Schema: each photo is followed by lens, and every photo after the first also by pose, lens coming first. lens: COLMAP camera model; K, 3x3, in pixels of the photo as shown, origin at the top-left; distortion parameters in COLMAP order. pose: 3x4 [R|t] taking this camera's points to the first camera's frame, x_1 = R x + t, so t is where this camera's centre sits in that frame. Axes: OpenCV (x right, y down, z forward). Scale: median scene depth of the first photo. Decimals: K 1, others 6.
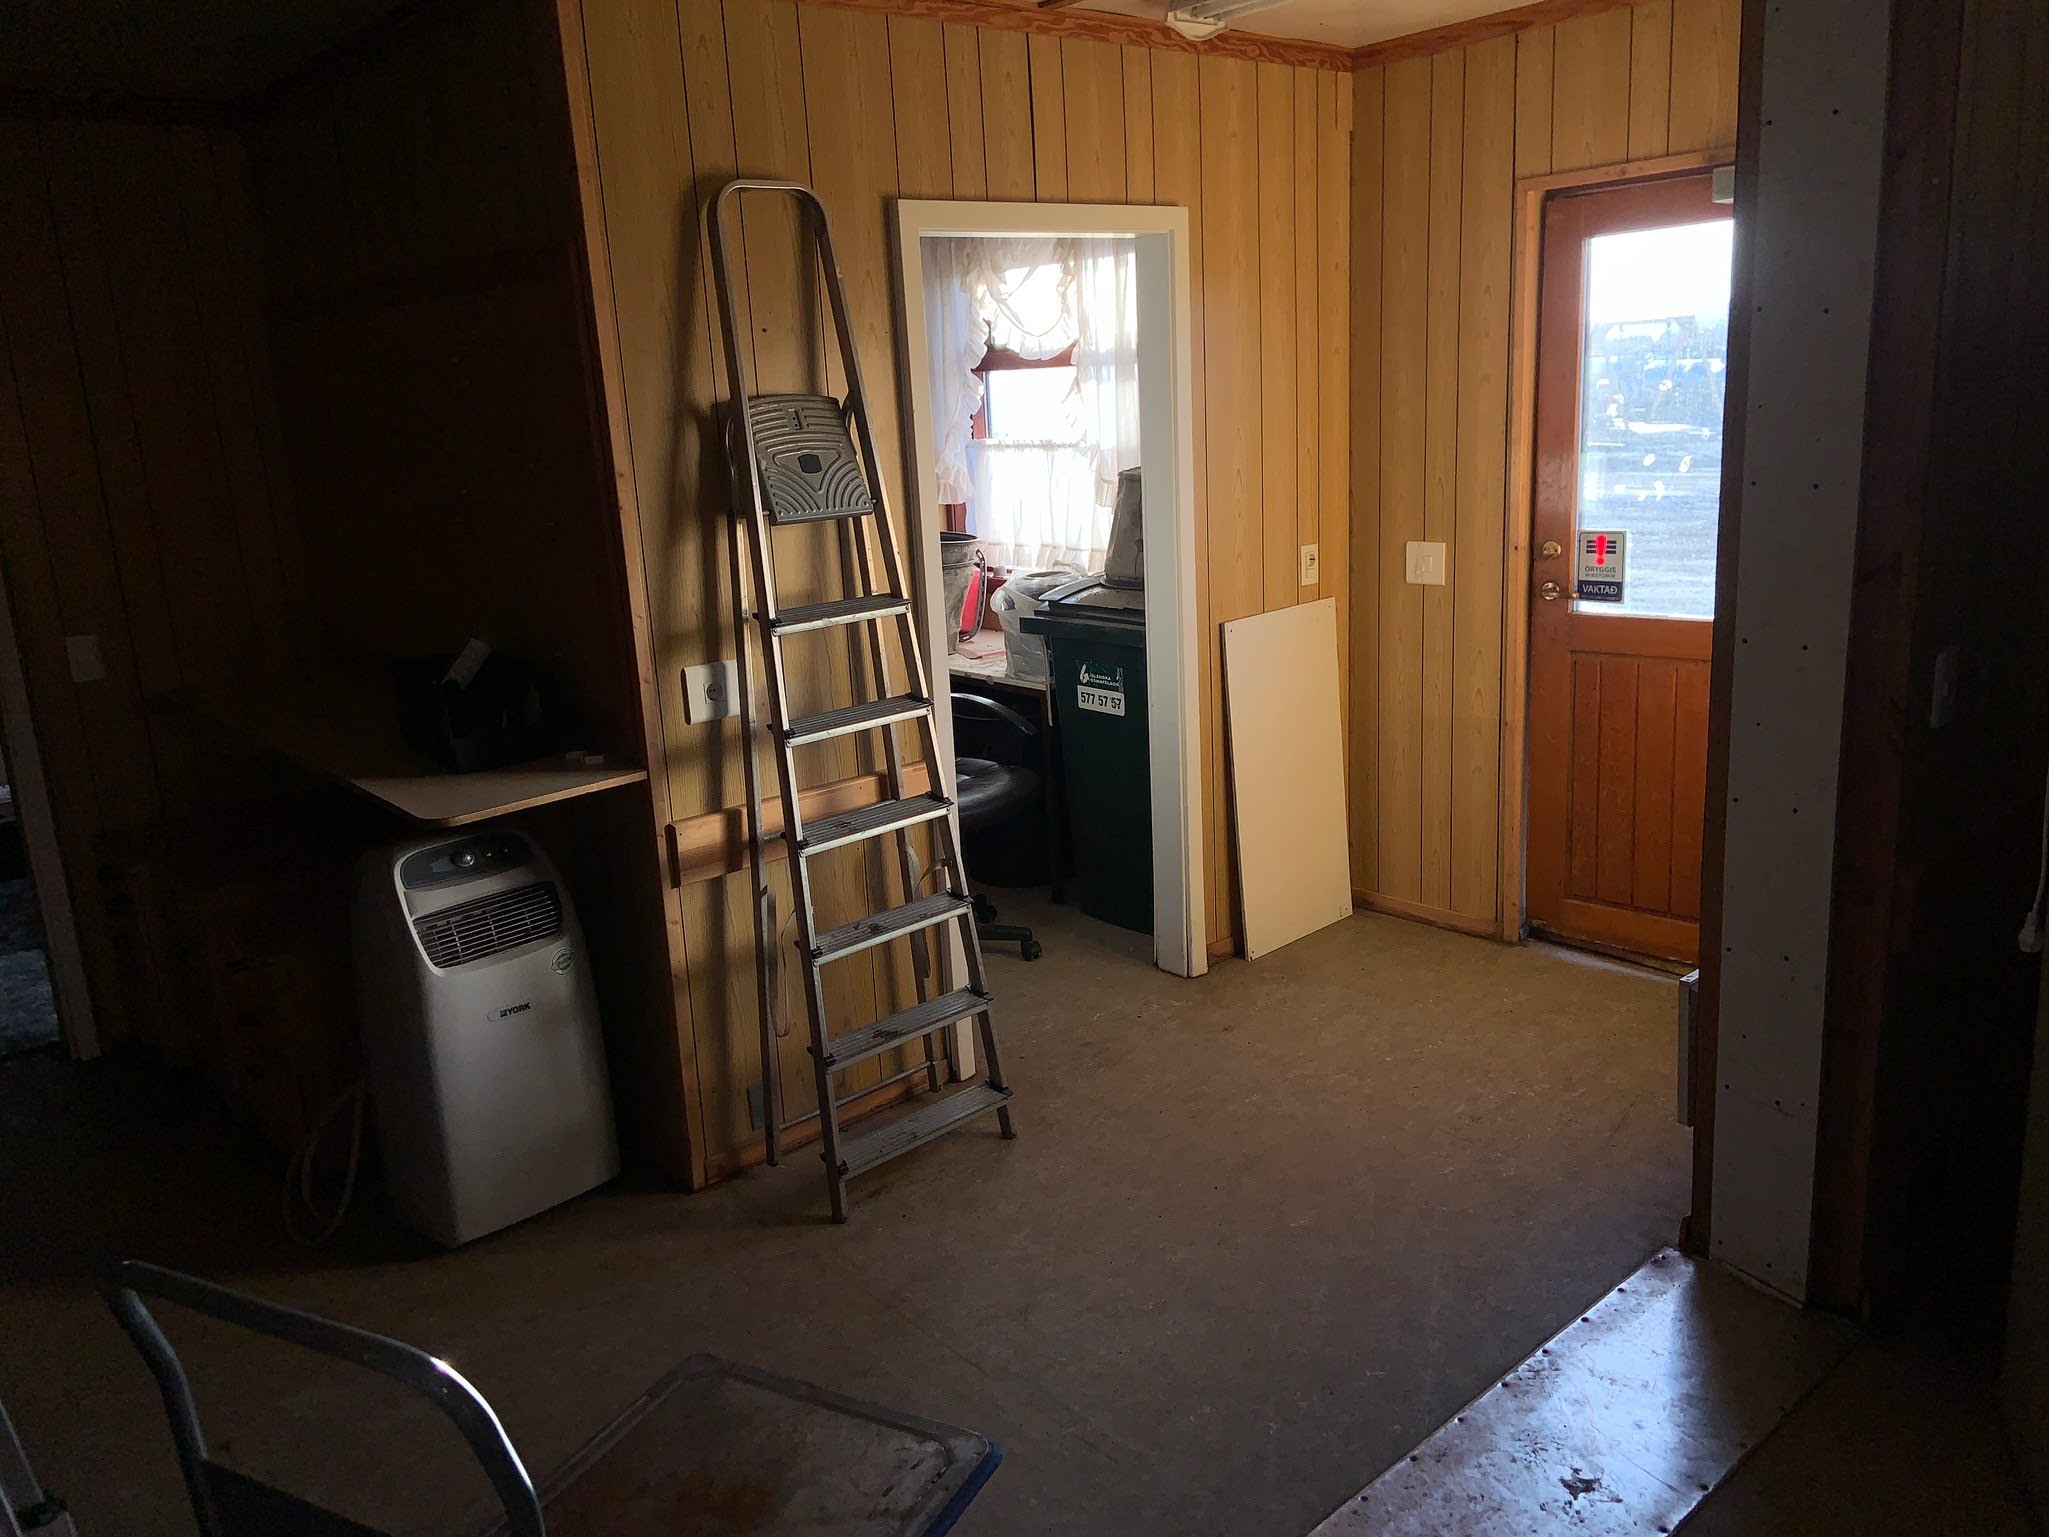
lens RADIAL K [[1536.3, 0, 1015.7], [0, 1536.3, 729.8], [0, 0, 1]] dist [0.146353, -0.197556]
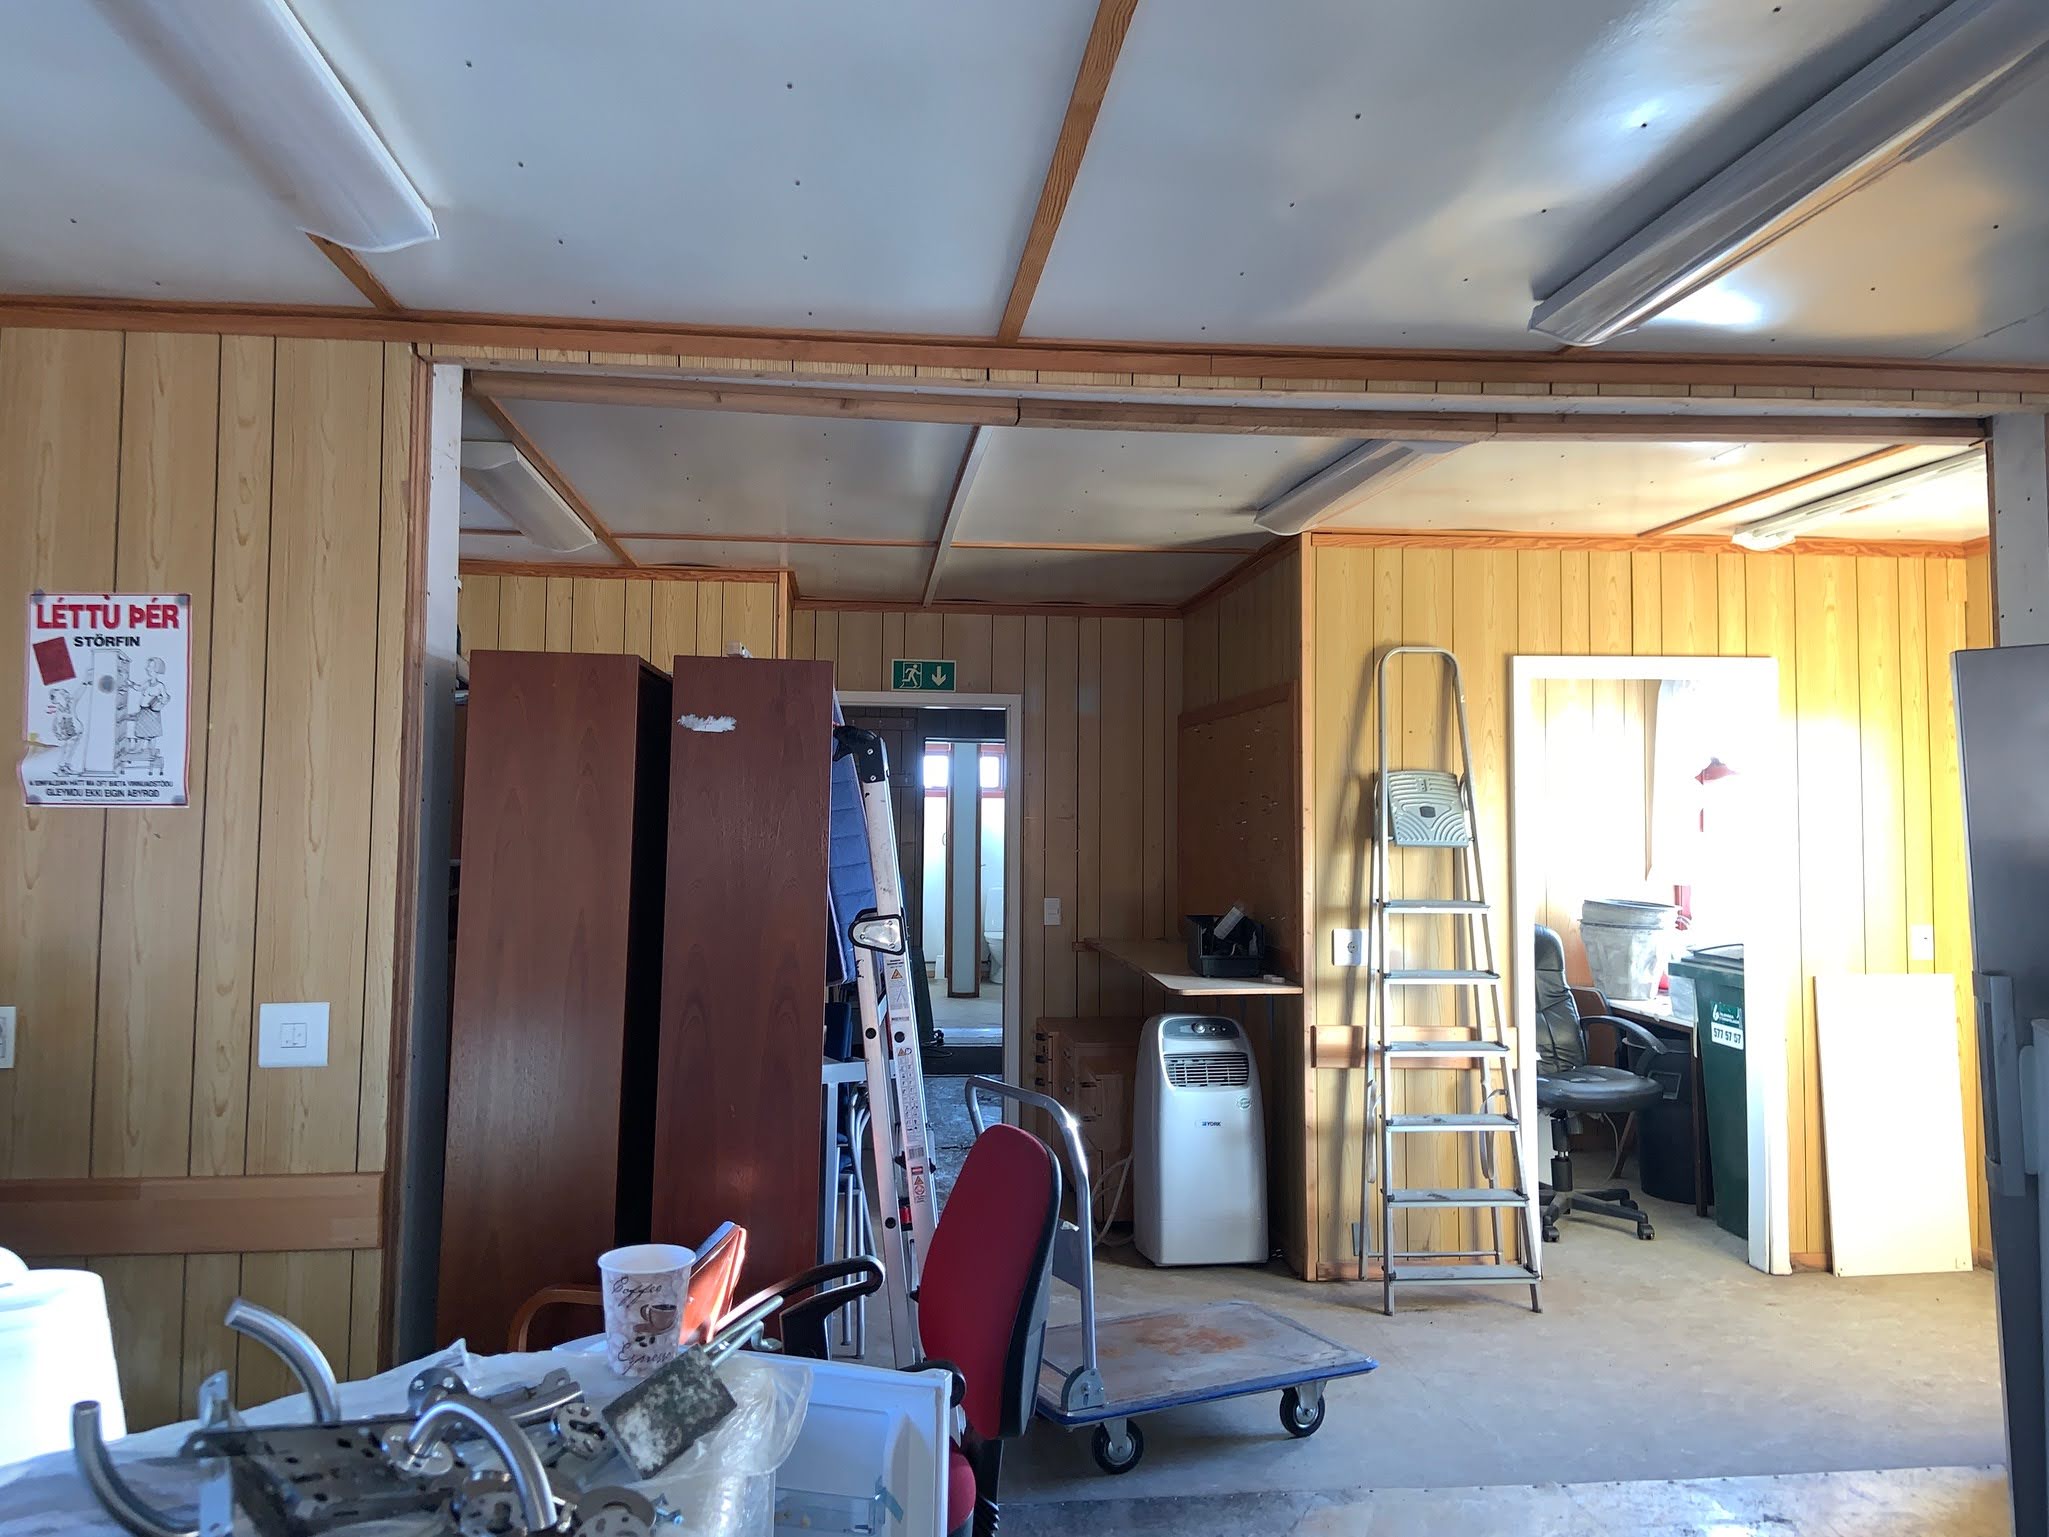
lens RADIAL K [[1536.3, 0, 1015.7], [0, 1536.3, 729.8], [0, 0, 1]] dist [0.146353, -0.197556]
pose [[0.814256, 0.027579, -0.579850, 0.437089], [-0.180905, 0.961185, -0.208319, 0.153487], [0.551598, 0.274523, 0.787640, -0.505961]]
